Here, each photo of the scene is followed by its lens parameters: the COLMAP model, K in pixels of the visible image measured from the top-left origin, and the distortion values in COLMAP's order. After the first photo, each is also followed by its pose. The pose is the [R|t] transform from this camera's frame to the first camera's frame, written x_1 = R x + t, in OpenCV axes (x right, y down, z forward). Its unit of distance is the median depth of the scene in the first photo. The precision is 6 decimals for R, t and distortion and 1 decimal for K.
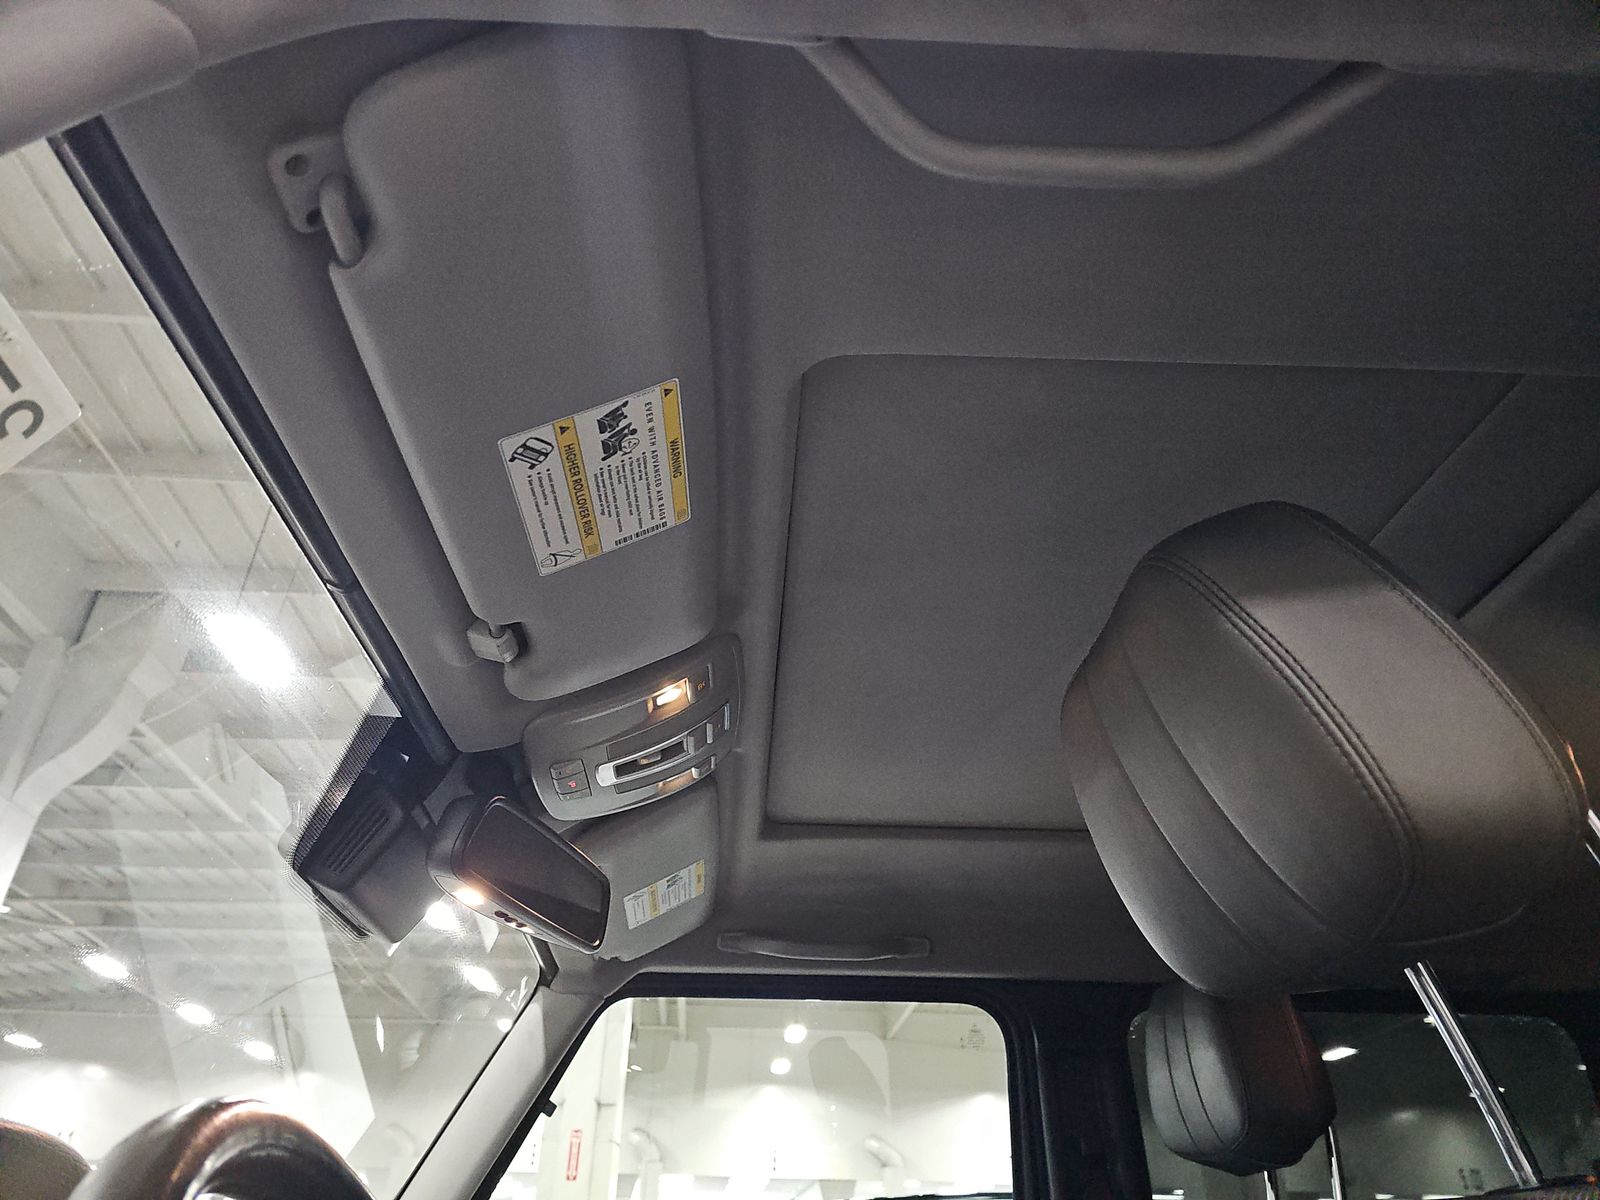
lens RADIAL K [[1069.5, 0, 800.0], [0, 1069.5, 600.0], [0, 0, 1]] dist [0.033551, -0.028785]
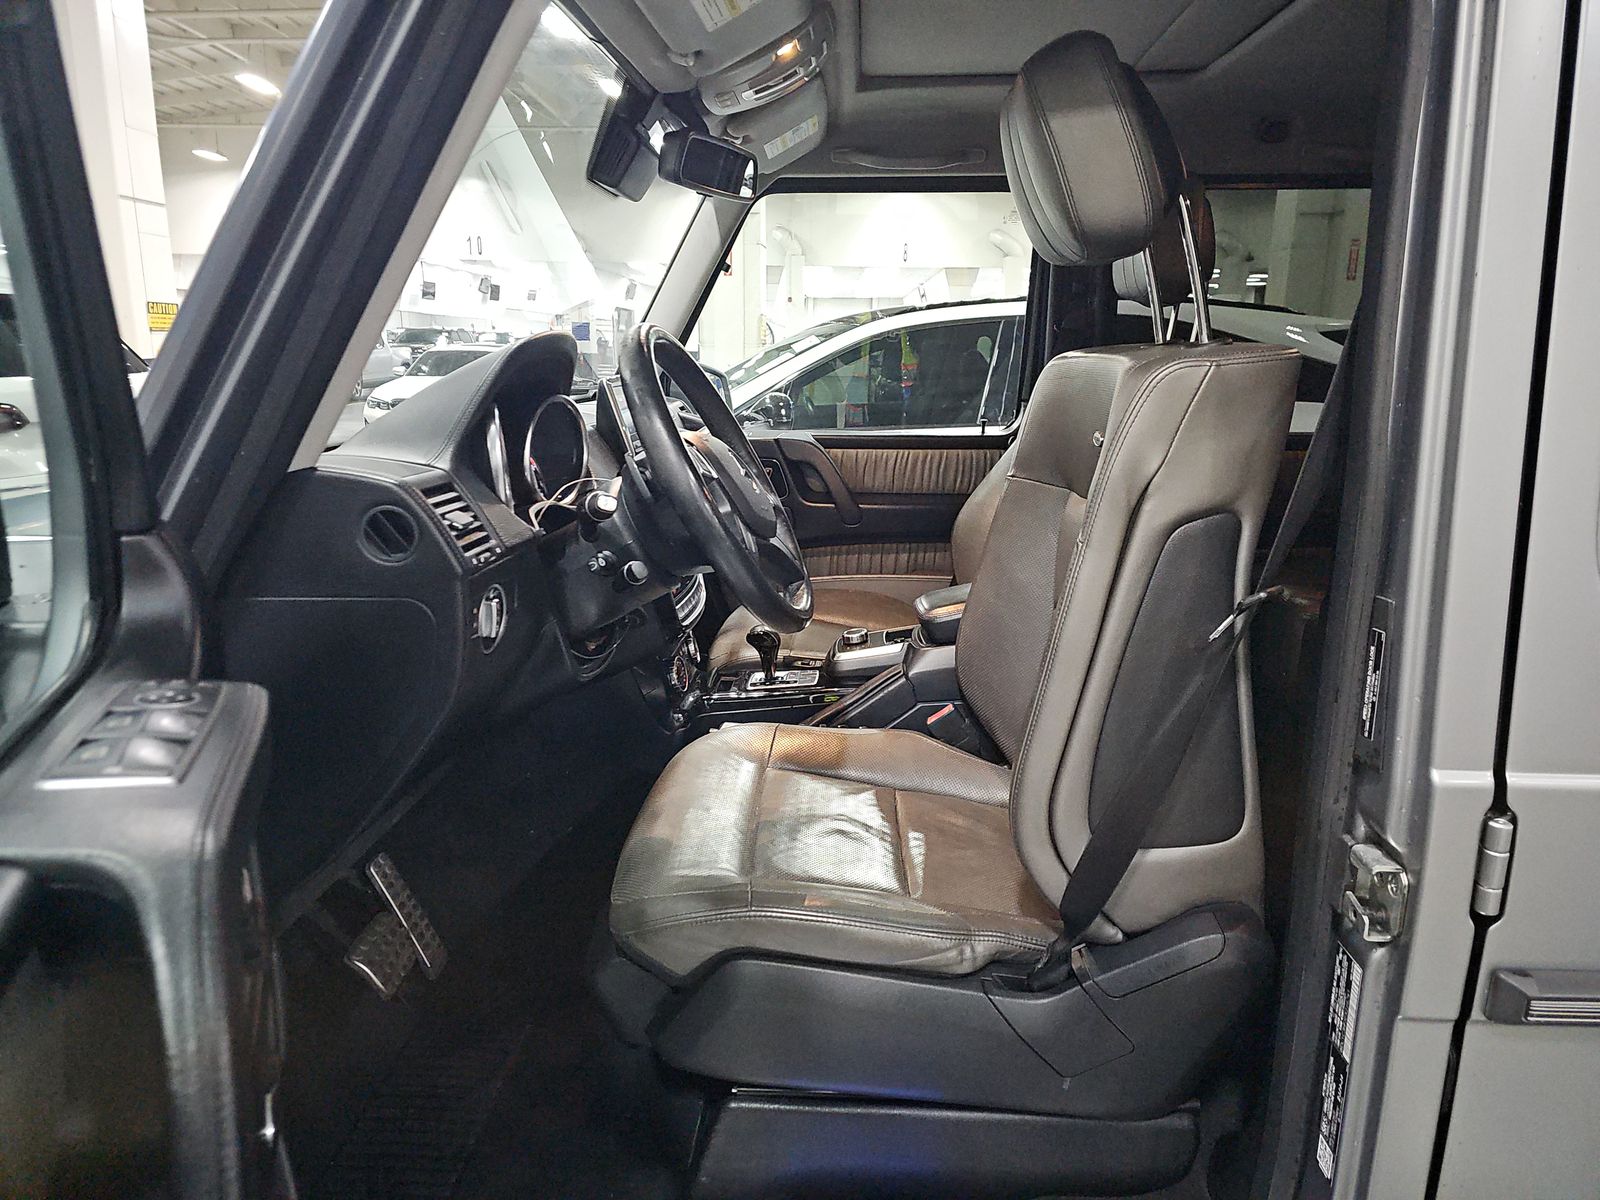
lens RADIAL K [[1069.5, 0, 800.0], [0, 1069.5, 600.0], [0, 0, 1]] dist [0.033551, -0.028785]
pose [[0.993080, 0.022167, -0.115325, 0.058380], [0.066930, 0.700087, 0.710914, -0.281580], [0.096496, -0.713713, 0.693759, -0.393381]]
